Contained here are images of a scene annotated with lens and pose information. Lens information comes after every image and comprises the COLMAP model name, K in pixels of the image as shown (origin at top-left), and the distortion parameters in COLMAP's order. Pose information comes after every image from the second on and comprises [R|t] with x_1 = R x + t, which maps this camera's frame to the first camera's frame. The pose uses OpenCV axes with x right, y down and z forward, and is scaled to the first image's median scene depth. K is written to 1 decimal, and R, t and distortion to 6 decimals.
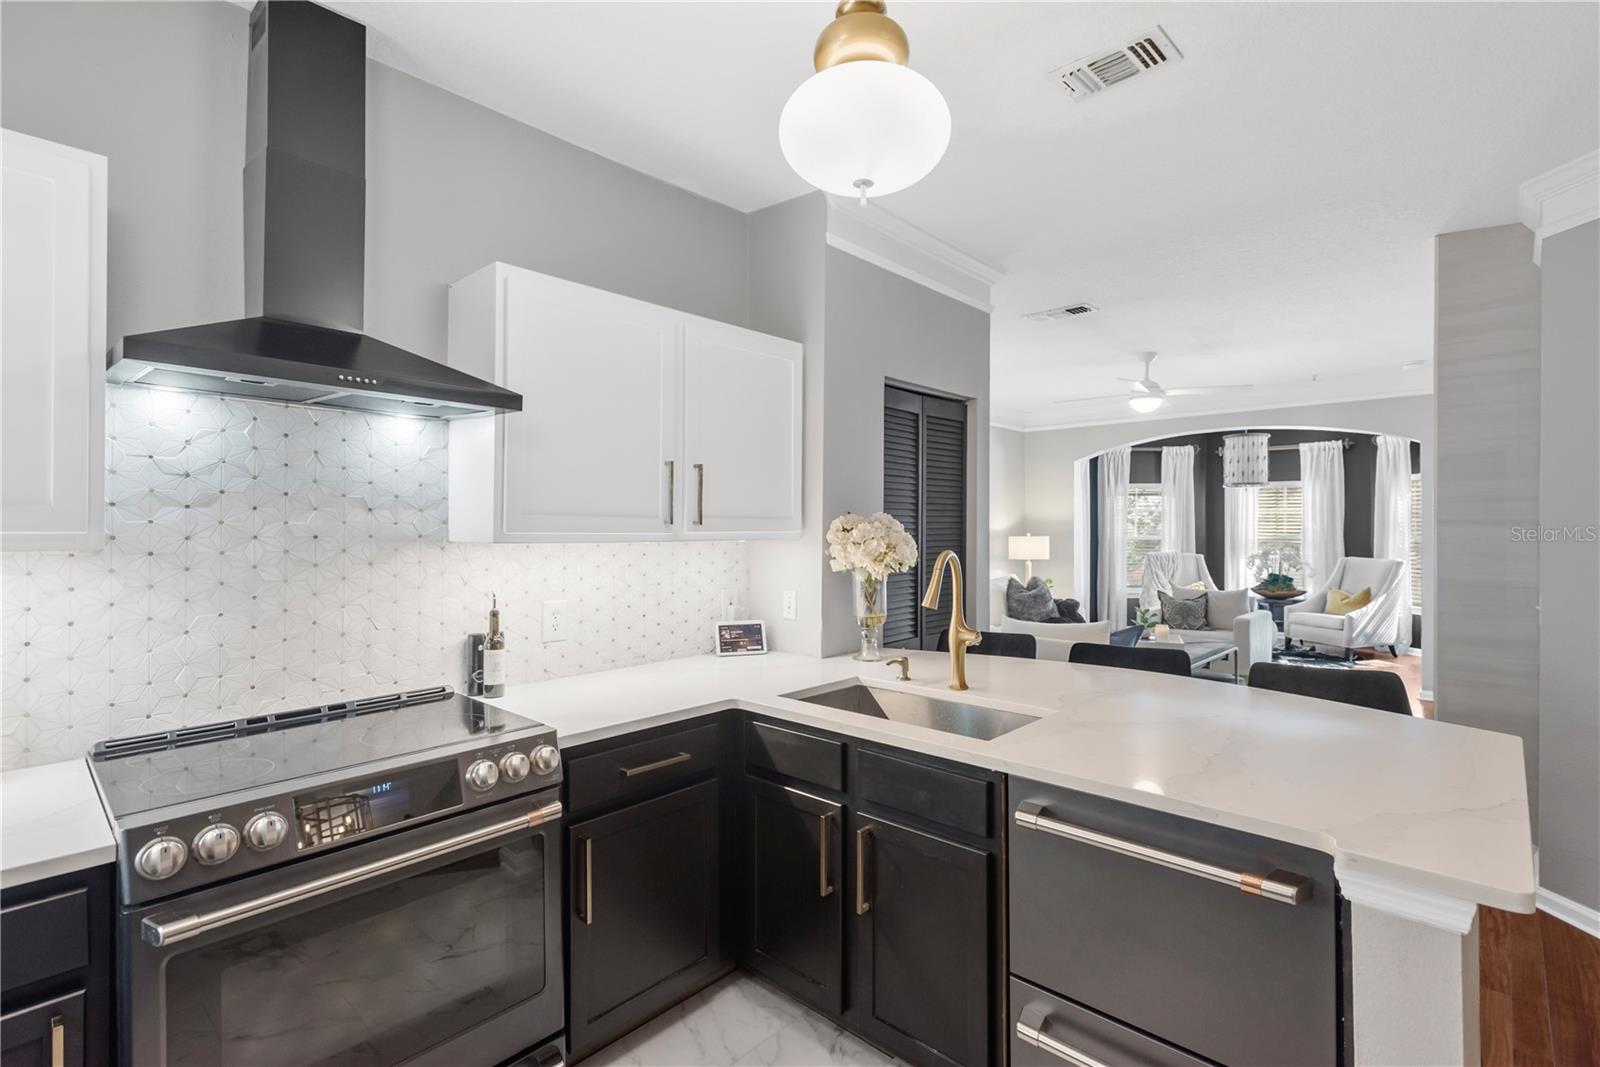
lens RADIAL K [[748.4, 0, 802.8], [0, 748.4, 523.9], [0, 0, 1]] dist [0.017317, -0.003073]
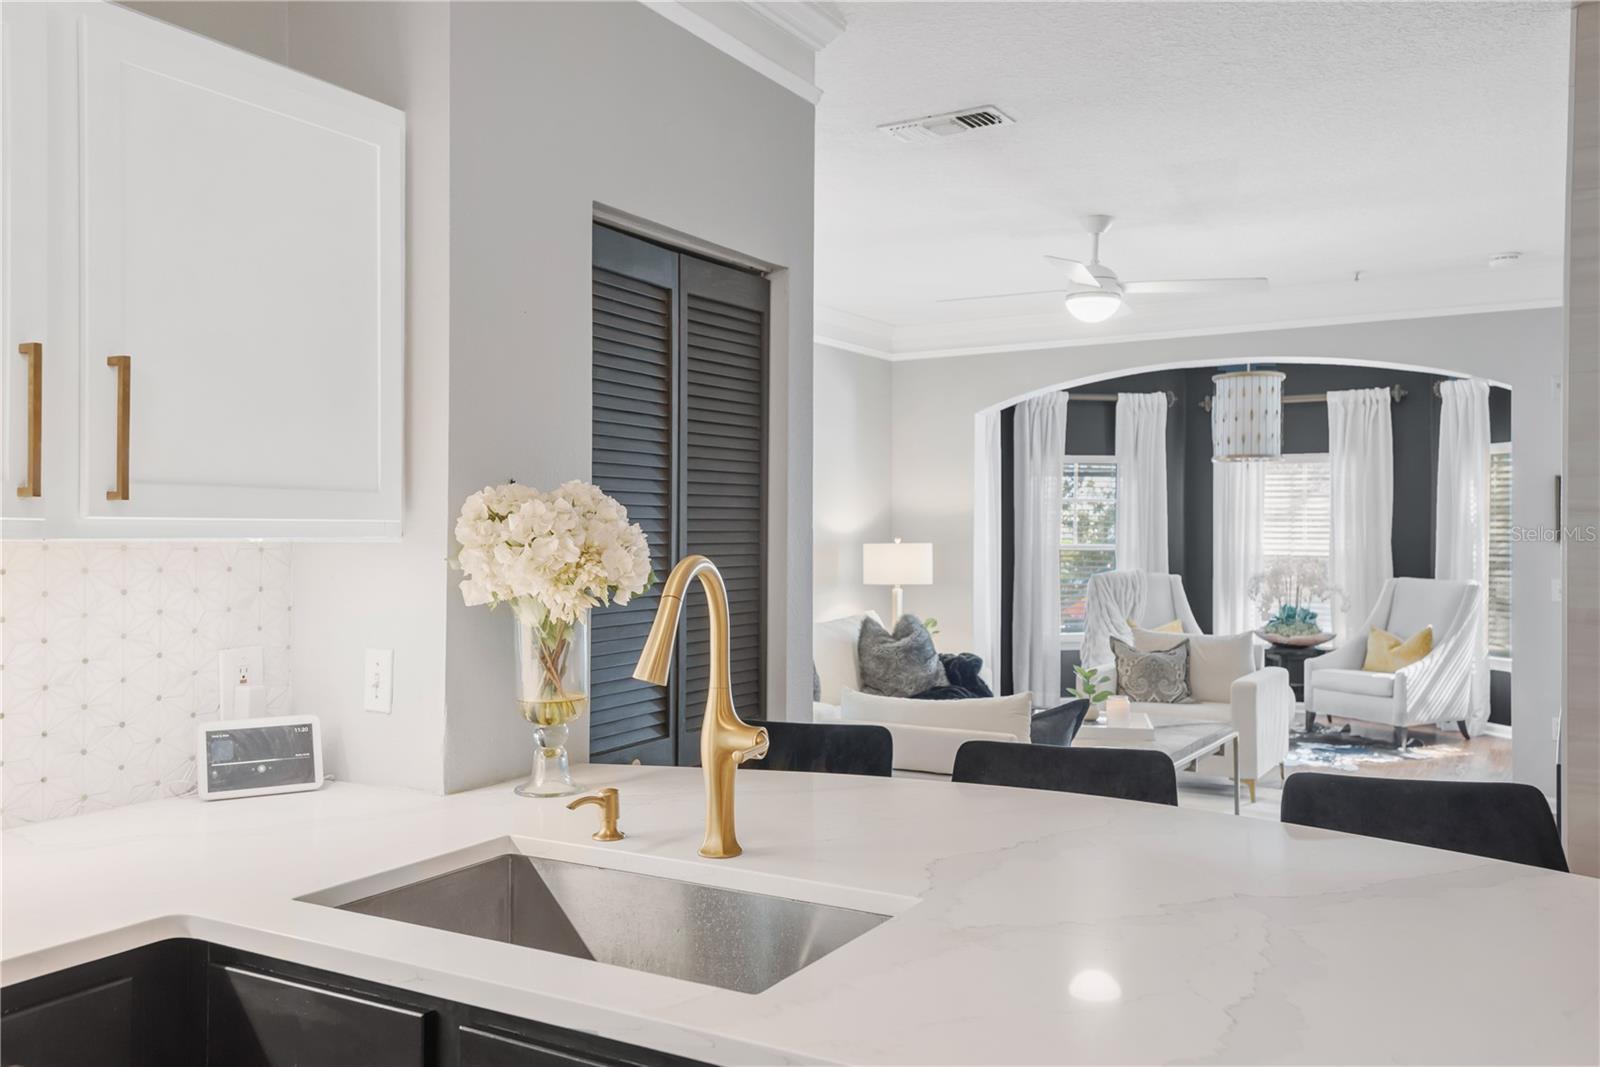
lens RADIAL K [[1302.4, 0, 797.5], [0, 1302.4, 534.0], [0, 0, 1]] dist [0.081744, -0.065234]
pose [[0.978298, 0.001480, 0.207196, 0.039958], [-0.002456, 0.999987, 0.004457, 0.008210], [-0.207186, -0.004869, 0.978289, 0.092443]]
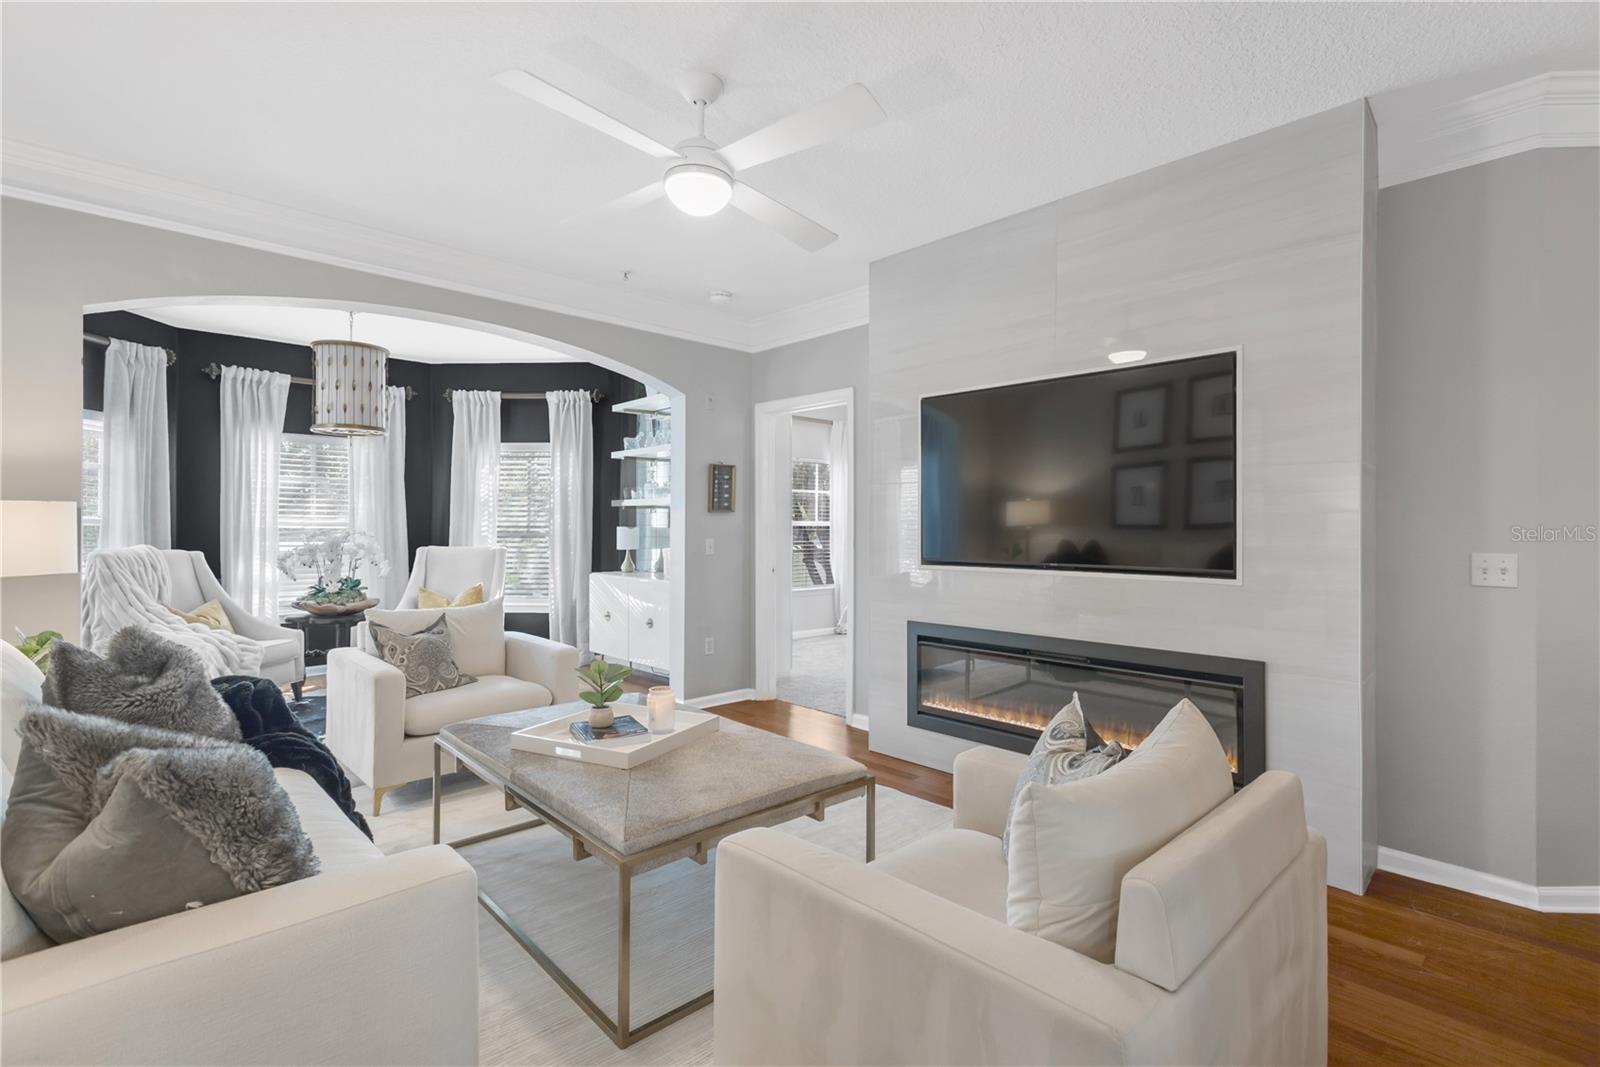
lens RADIAL K [[748.4, 0, 814.5], [0, 748.4, 518.2], [0, 0, 1]] dist [0.017317, -0.003073]
pose [[0.059899, 0.010300, 0.998151, 0.020150], [-0.005292, 0.999936, -0.010001, 0.039992], [-0.998190, -0.004683, 0.059950, 1.055946]]
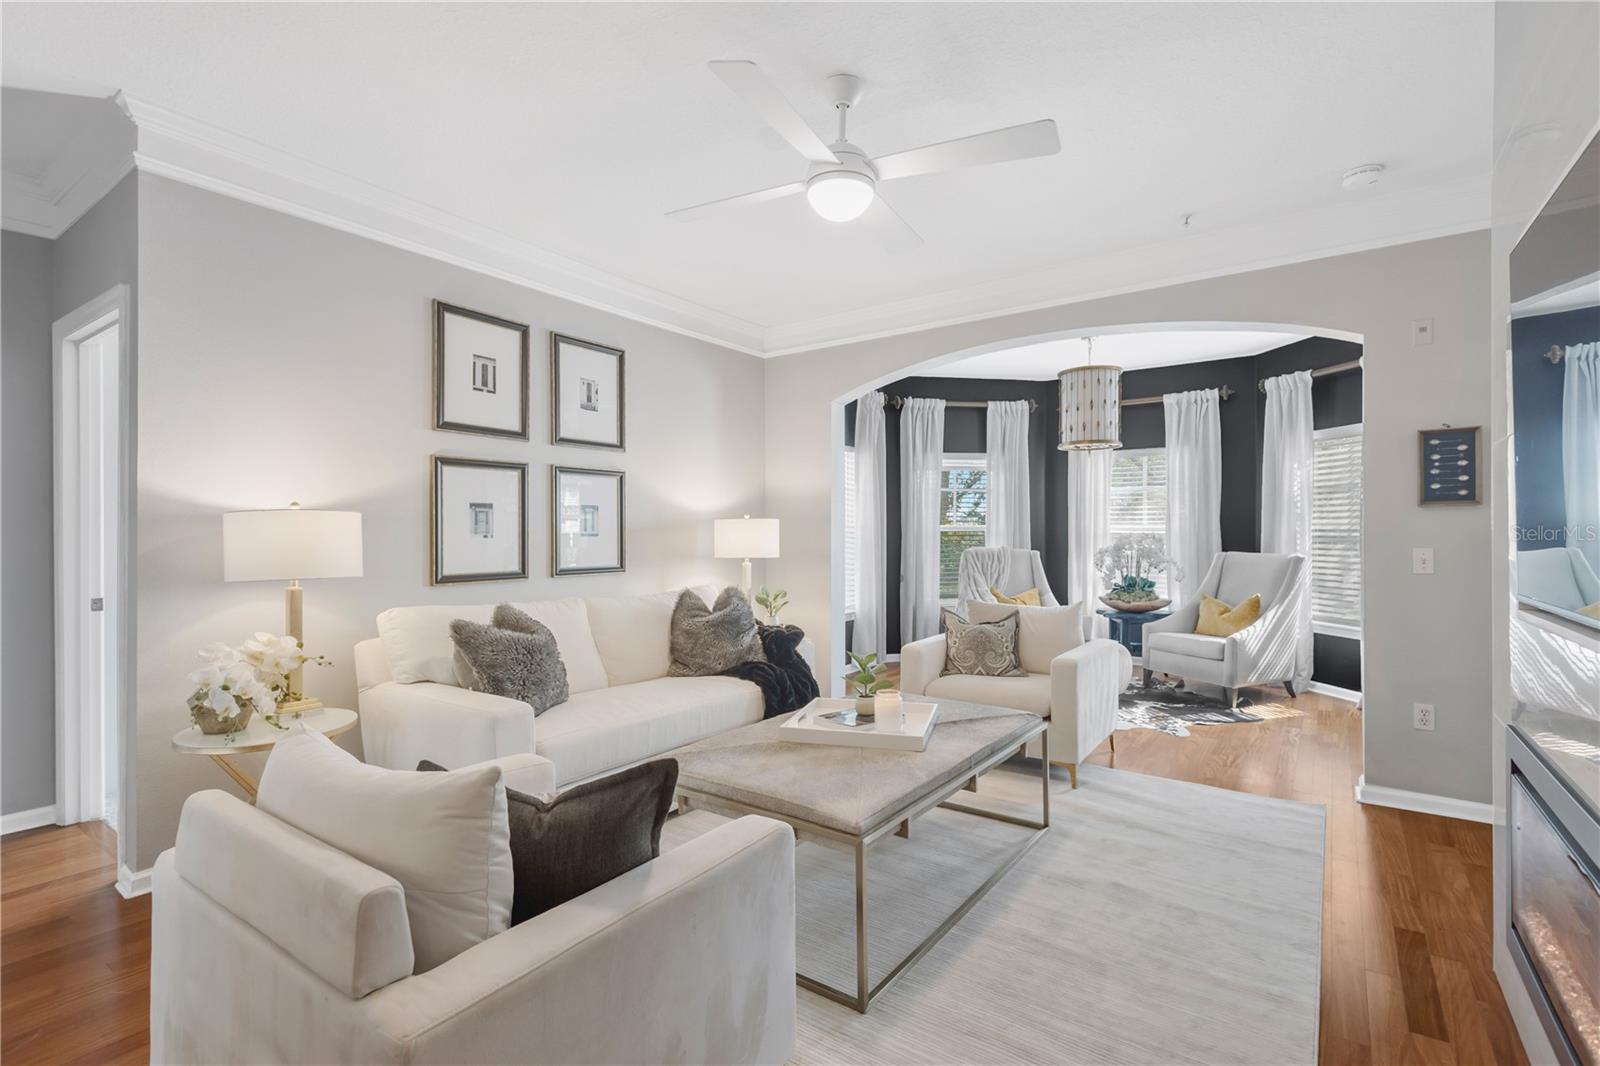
lens RADIAL K [[748.4, 0, 798.0], [0, 748.4, 537.4], [0, 0, 1]] dist [0.017317, -0.003073]
pose [[0.991925, -0.005148, 0.126718, 0.436267], [0.003930, 0.999944, 0.009862, 0.040518], [-0.126762, -0.009284, 0.991890, 0.653806]]
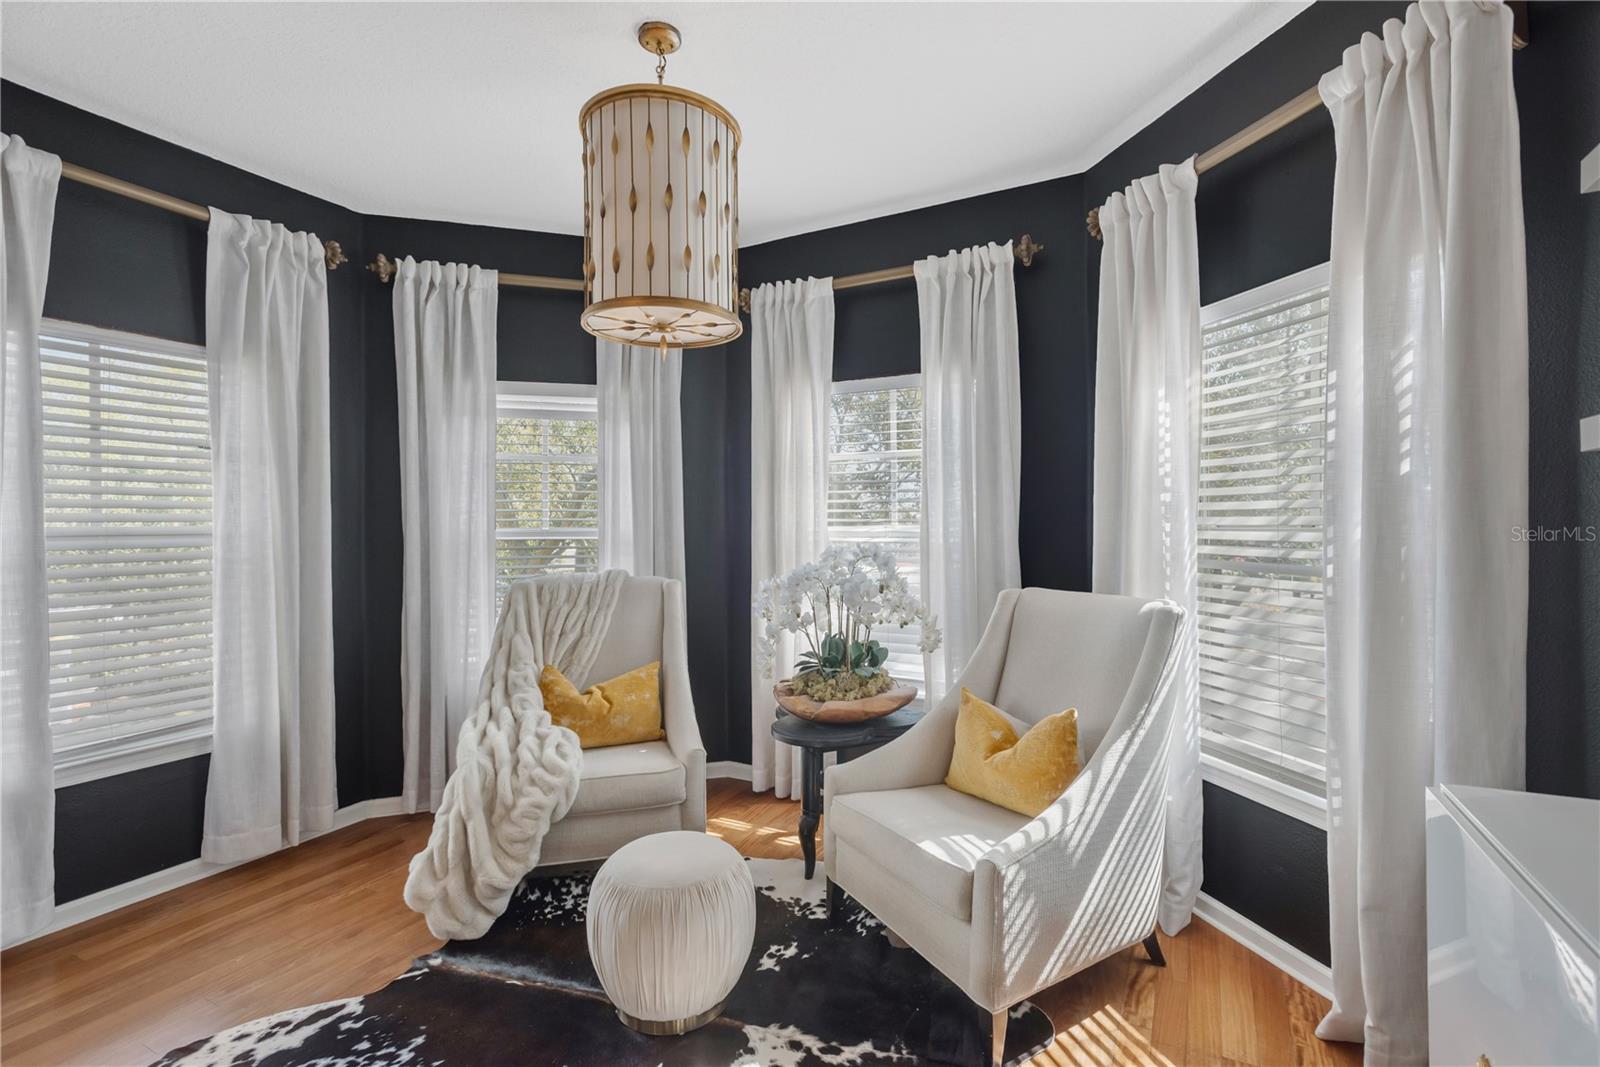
lens RADIAL K [[748.4, 0, 796.5], [0, 748.4, 532.6], [0, 0, 1]] dist [0.017317, -0.003073]
pose [[0.968569, -0.005036, 0.248694, 1.013558], [0.003842, 0.999979, 0.005286, 0.033347], [-0.248716, -0.004164, 0.968568, 1.319446]]
